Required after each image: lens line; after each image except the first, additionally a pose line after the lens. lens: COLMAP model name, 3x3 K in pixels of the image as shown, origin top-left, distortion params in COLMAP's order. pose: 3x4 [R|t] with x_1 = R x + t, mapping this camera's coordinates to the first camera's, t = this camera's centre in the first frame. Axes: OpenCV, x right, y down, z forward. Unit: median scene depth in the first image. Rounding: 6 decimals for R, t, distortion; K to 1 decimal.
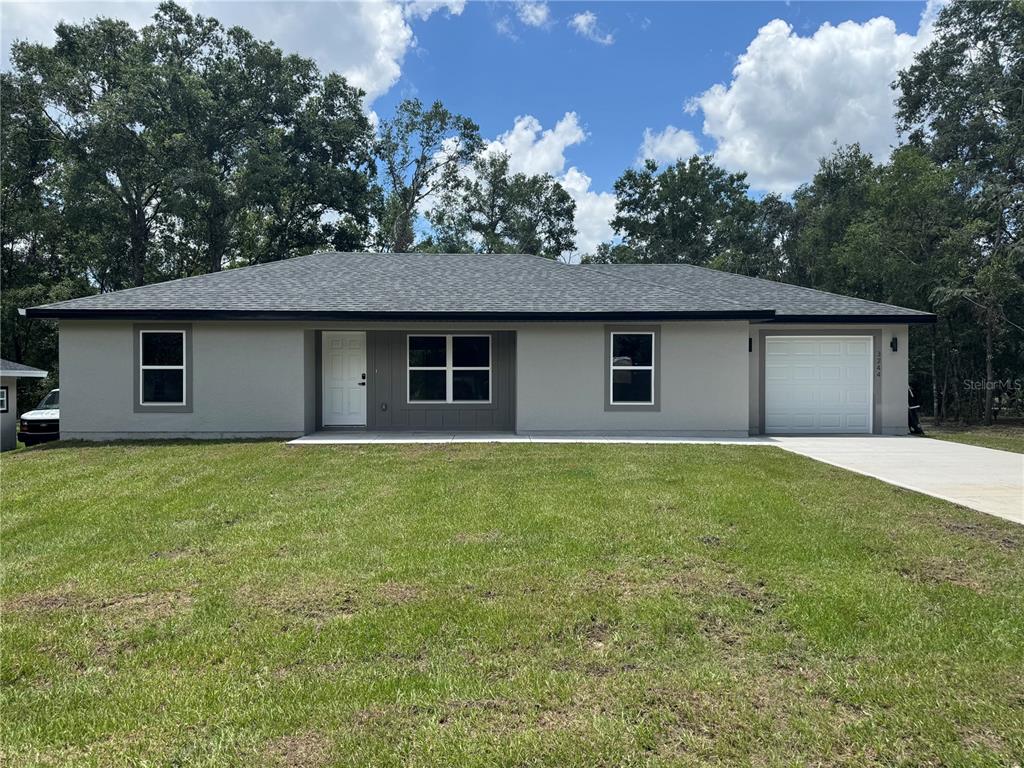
lens RADIAL K [[644.3, 0, 512.0], [0, 644.3, 384.0], [0, 0, 1]] dist [0.055709, 0.000647]
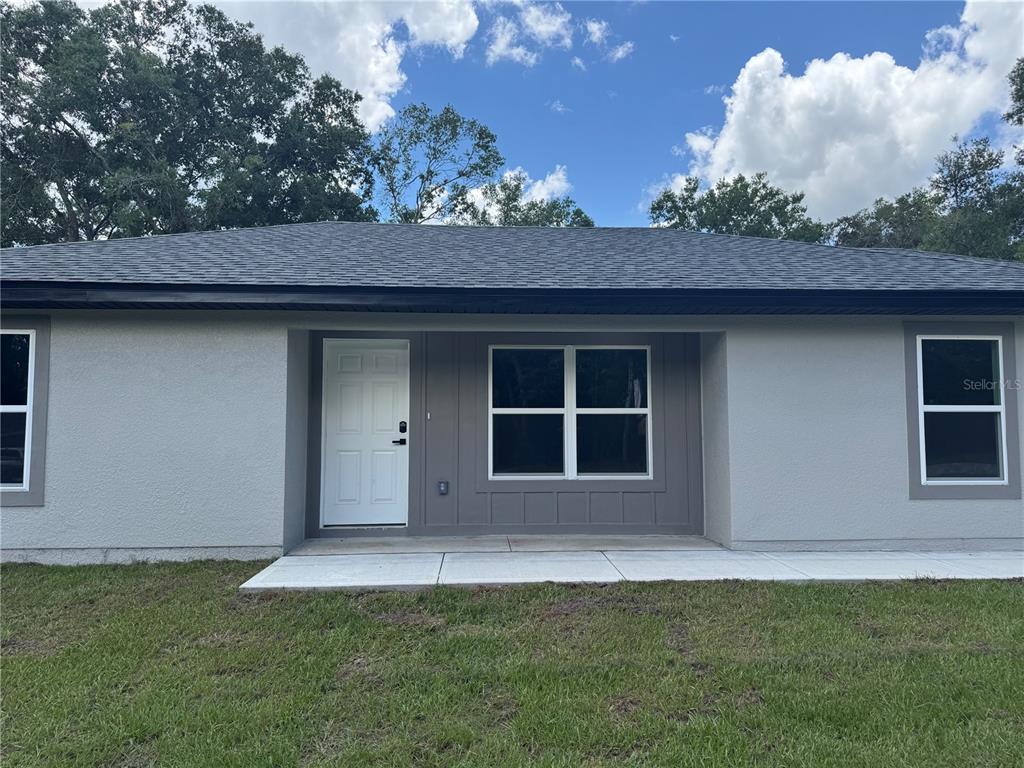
lens RADIAL K [[644.3, 0, 512.0], [0, 644.3, 384.0], [0, 0, 1]] dist [0.055709, 0.000647]
pose [[0.999416, -0.001069, 0.034155, -0.060413], [0.003956, 0.996408, -0.084593, -0.000839], [-0.033942, 0.084679, 0.995830, 0.182408]]
